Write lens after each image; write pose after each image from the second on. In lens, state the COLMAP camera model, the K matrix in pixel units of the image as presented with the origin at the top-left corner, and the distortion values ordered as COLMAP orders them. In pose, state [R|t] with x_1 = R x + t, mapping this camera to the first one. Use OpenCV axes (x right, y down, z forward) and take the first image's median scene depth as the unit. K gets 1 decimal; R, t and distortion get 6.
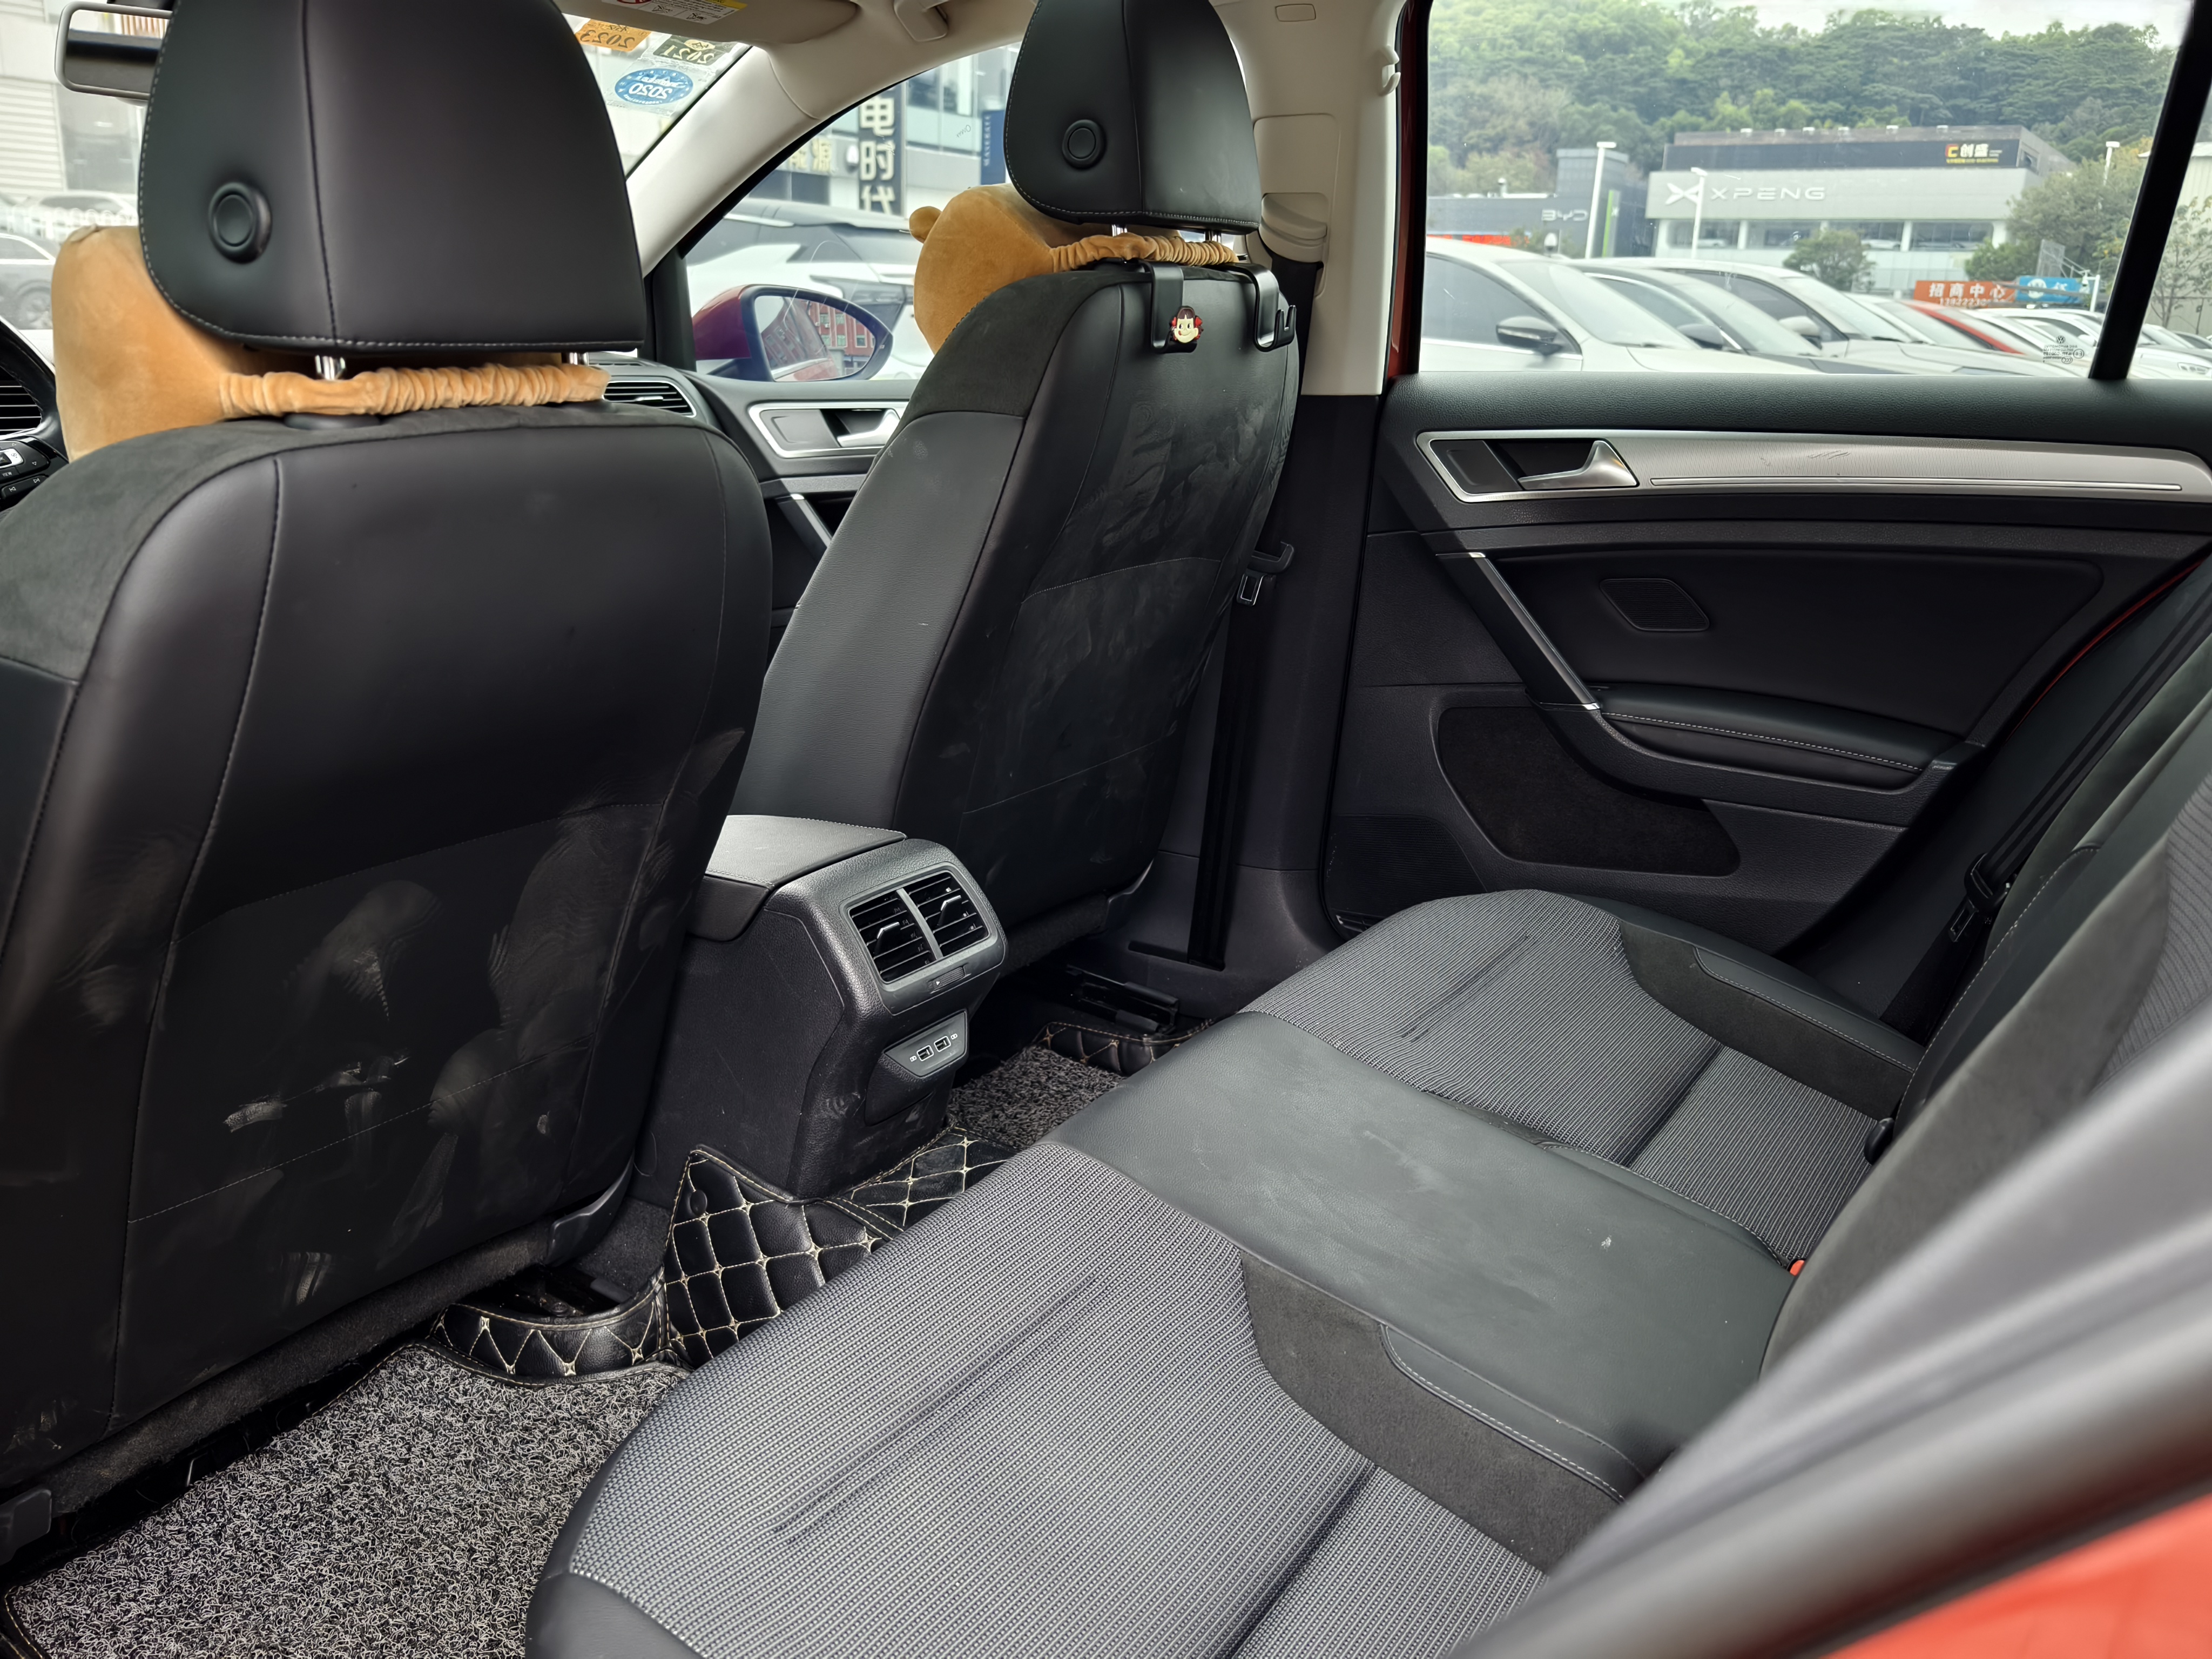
lens RADIAL K [[1869.8, 0, 1189.2], [0, 1869.8, 748.6], [0, 0, 1]] dist [0.013250, -0.064536]
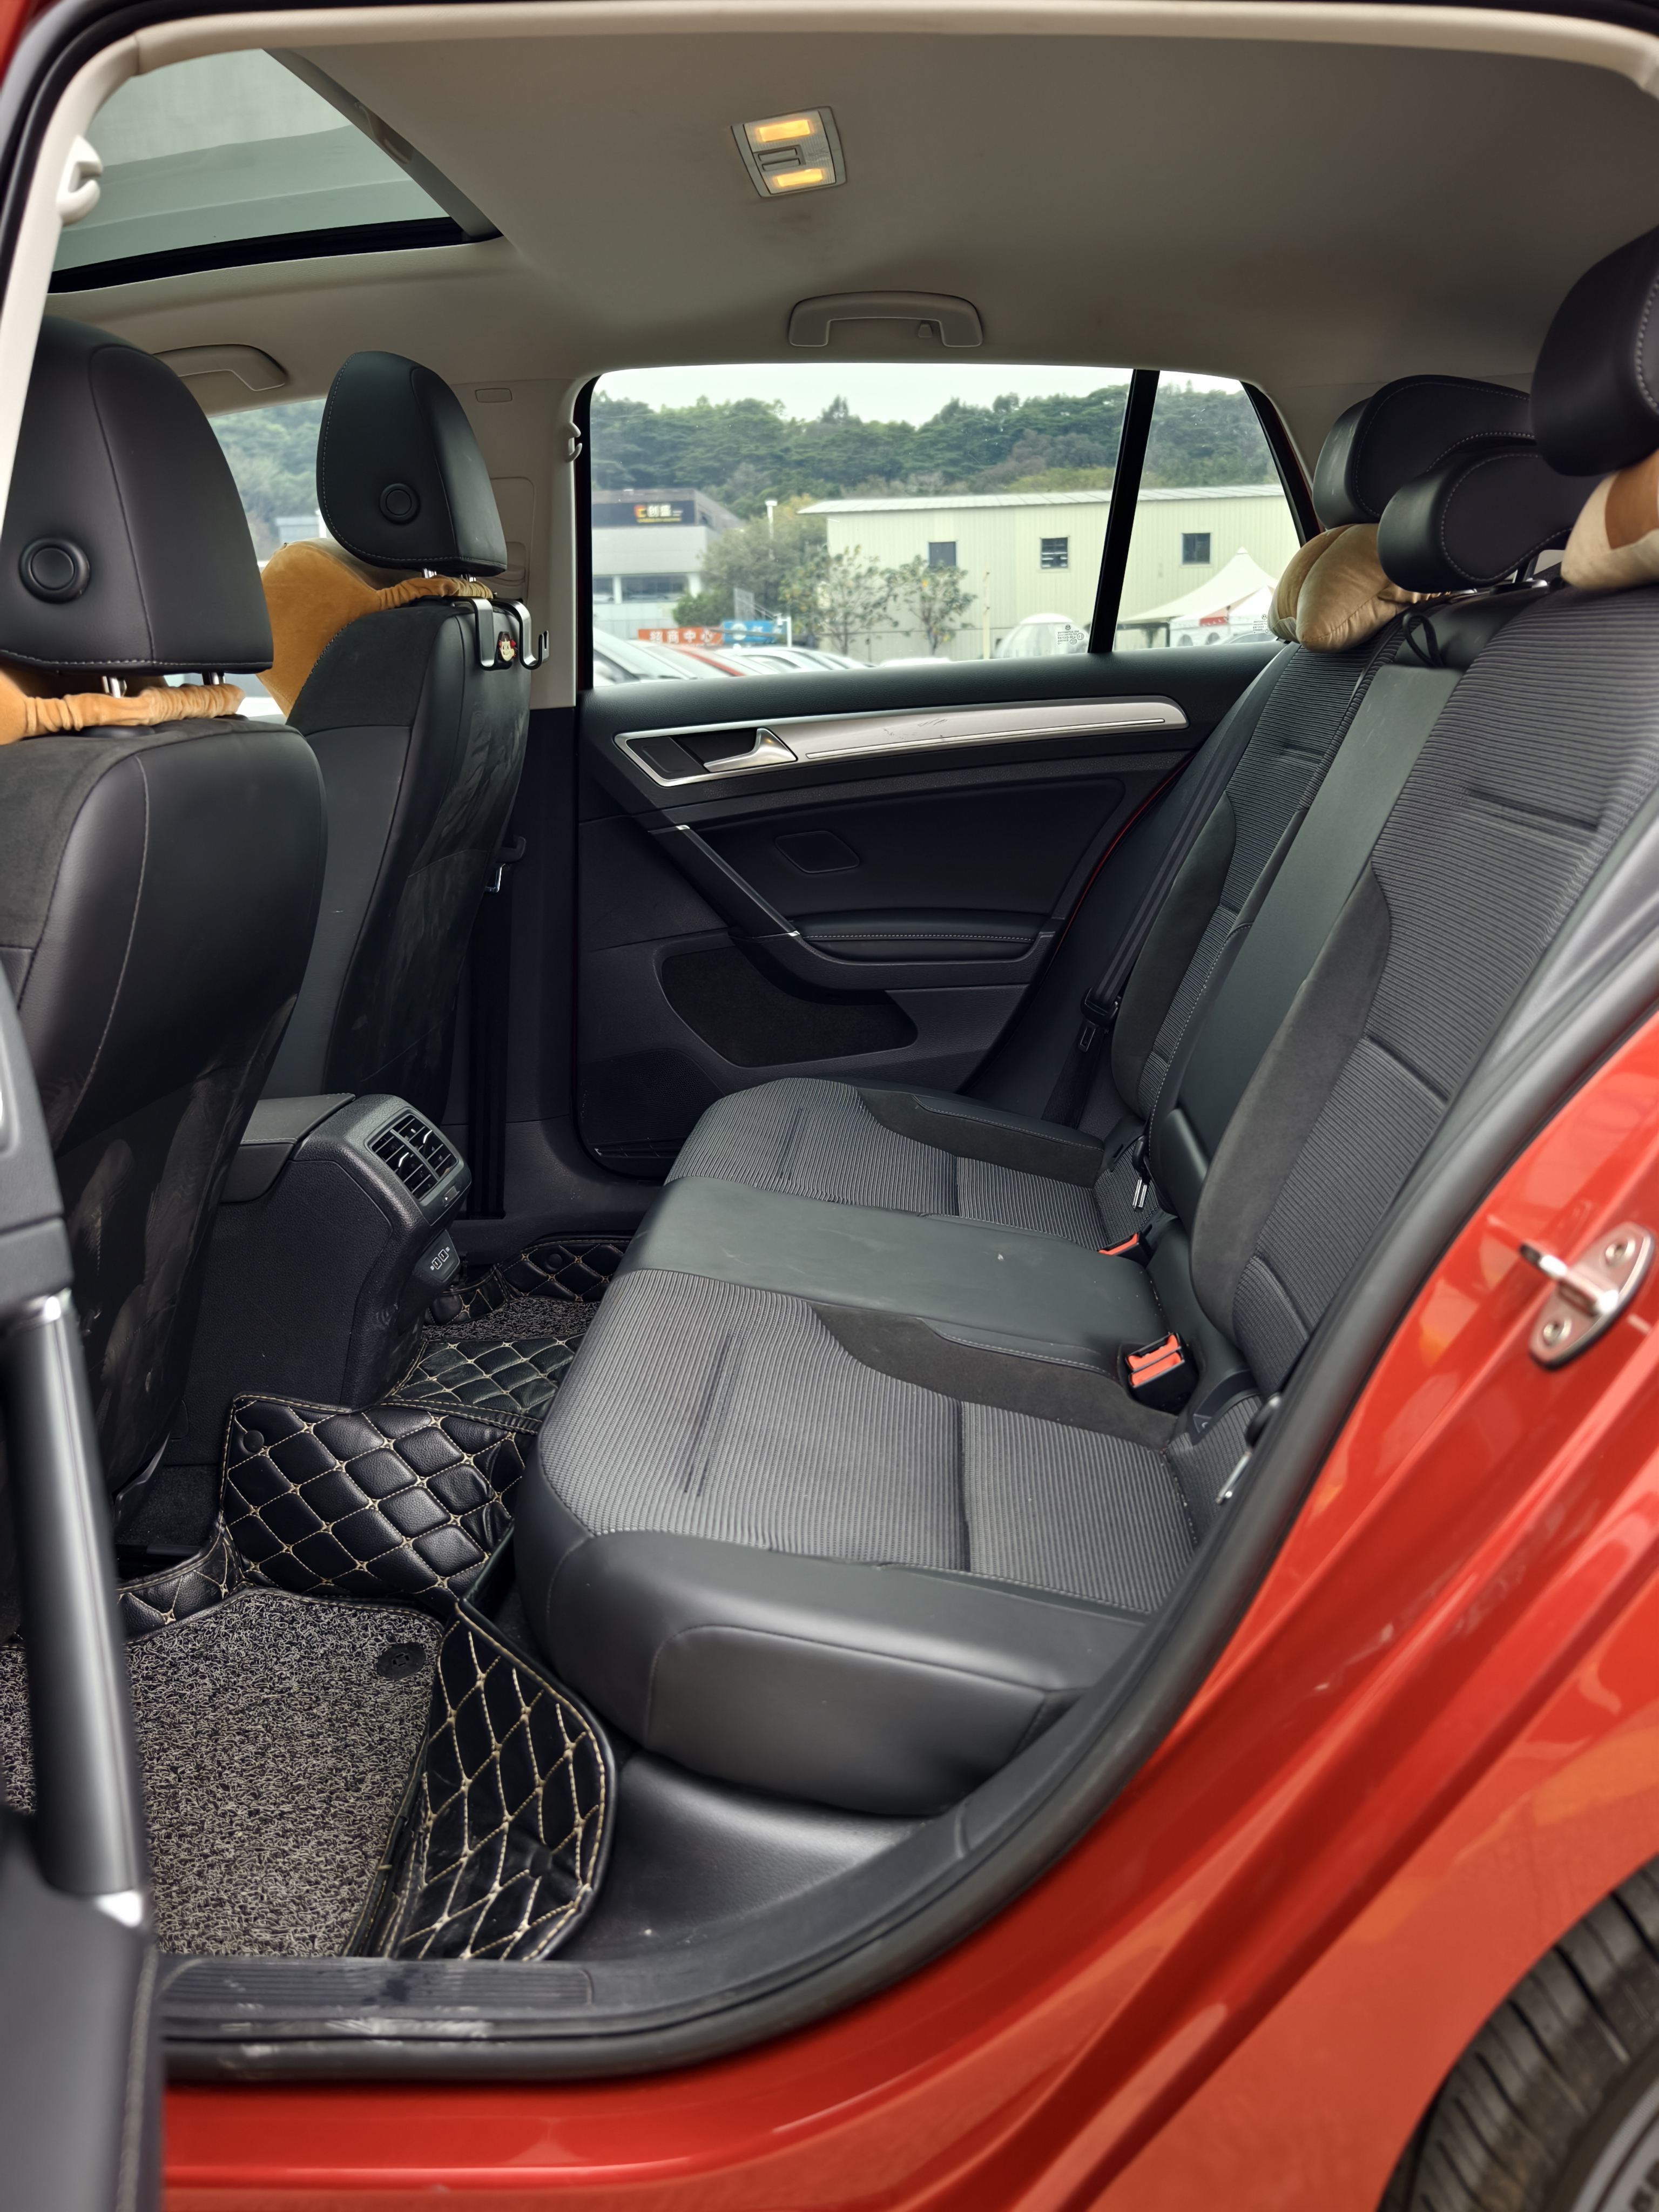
lens RADIAL K [[1869.8, 0, 944.9], [0, 1869.8, 1039.3], [0, 0, 1]] dist [0.013250, -0.064536]
pose [[0.849588, -0.156067, 0.503829, -0.378863], [0.174776, 0.984555, 0.010260, 0.058138], [-0.497648, 0.079340, 0.863743, -0.165082]]
